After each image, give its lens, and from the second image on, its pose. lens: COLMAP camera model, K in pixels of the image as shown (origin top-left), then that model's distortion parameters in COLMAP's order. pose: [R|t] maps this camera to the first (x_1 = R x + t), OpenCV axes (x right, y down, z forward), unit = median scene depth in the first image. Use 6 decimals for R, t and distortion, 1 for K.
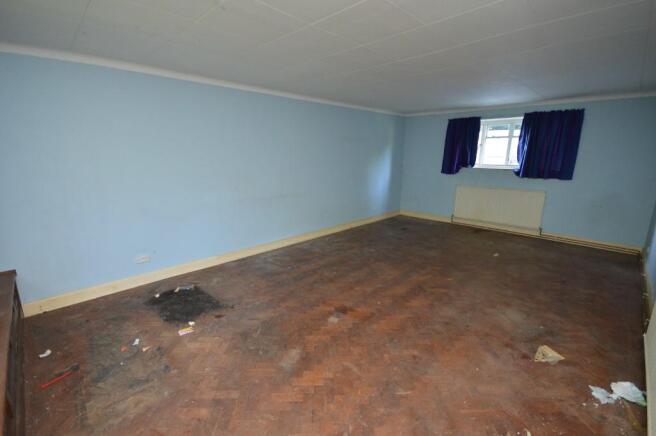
lens RADIAL K [[293.2, 0, 327.4], [0, 293.2, 219.0], [0, 0, 1]] dist [-0.003551, -0.000327]
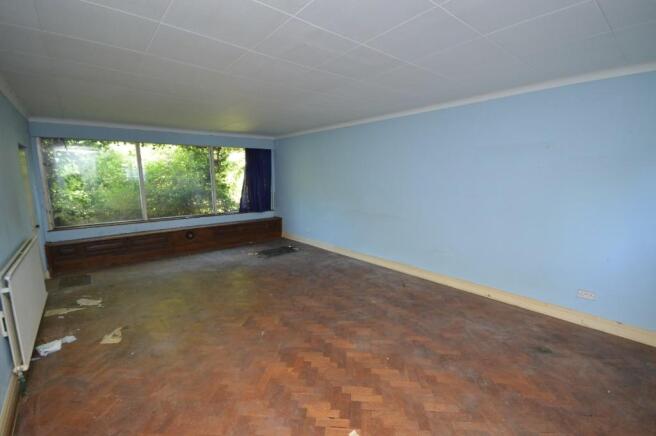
lens RADIAL K [[293.2, 0, 327.9], [0, 293.2, 218.9], [0, 0, 1]] dist [-0.003551, -0.000327]
pose [[-0.088990, 0.143035, -0.985709, 1.594219], [-0.212400, 0.964147, 0.159082, -0.347354], [0.973122, 0.223521, -0.055418, 1.617307]]
